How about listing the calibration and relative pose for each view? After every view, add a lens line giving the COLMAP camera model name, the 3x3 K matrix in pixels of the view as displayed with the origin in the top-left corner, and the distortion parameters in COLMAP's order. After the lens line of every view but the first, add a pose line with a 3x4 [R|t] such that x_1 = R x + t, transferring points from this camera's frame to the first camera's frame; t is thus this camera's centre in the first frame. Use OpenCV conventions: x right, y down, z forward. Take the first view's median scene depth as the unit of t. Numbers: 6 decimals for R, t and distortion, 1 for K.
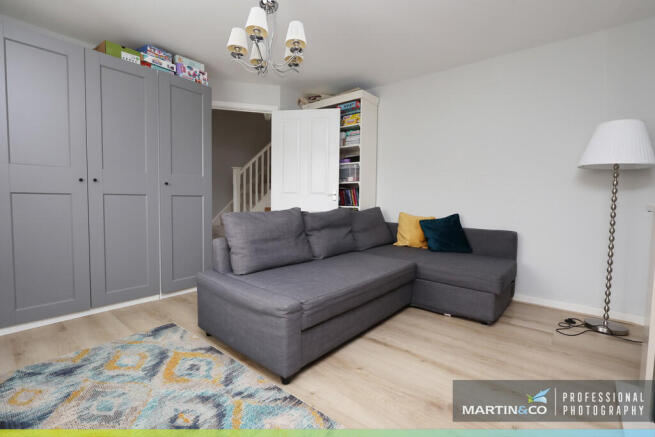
lens RADIAL K [[301.9, 0, 326.5], [0, 301.9, 216.1], [0, 0, 1]] dist [-0.003397, 0.000844]
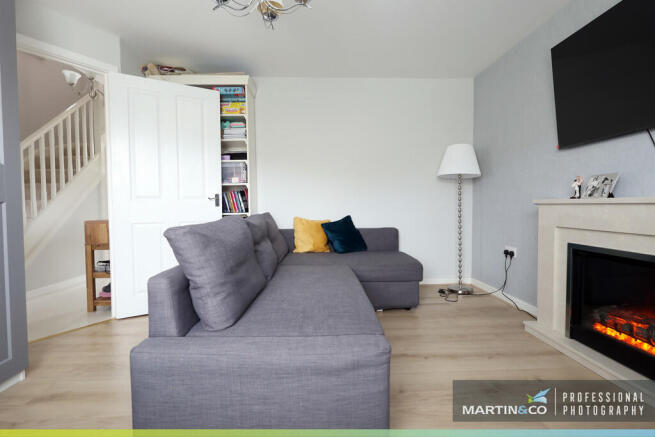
lens RADIAL K [[301.9, 0, 324.8], [0, 301.9, 216.6], [0, 0, 1]] dist [-0.003397, 0.000844]
pose [[0.738131, -0.047402, 0.672990, -0.310683], [0.061476, 0.998104, 0.002875, -0.010762], [-0.671851, 0.039251, 0.739646, 0.239893]]
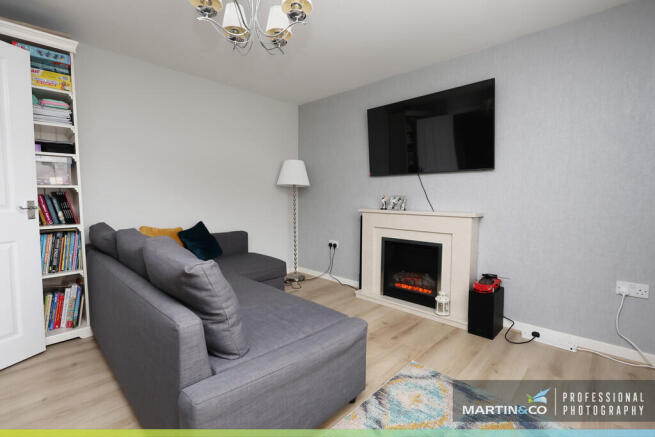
lens RADIAL K [[301.9, 0, 326.5], [0, 301.9, 218.7], [0, 0, 1]] dist [-0.003397, 0.000844]
pose [[0.063722, -0.086479, 0.994214, -0.503815], [0.055524, 0.995002, 0.082989, -0.070318], [-0.996422, 0.049915, 0.068205, 0.448462]]
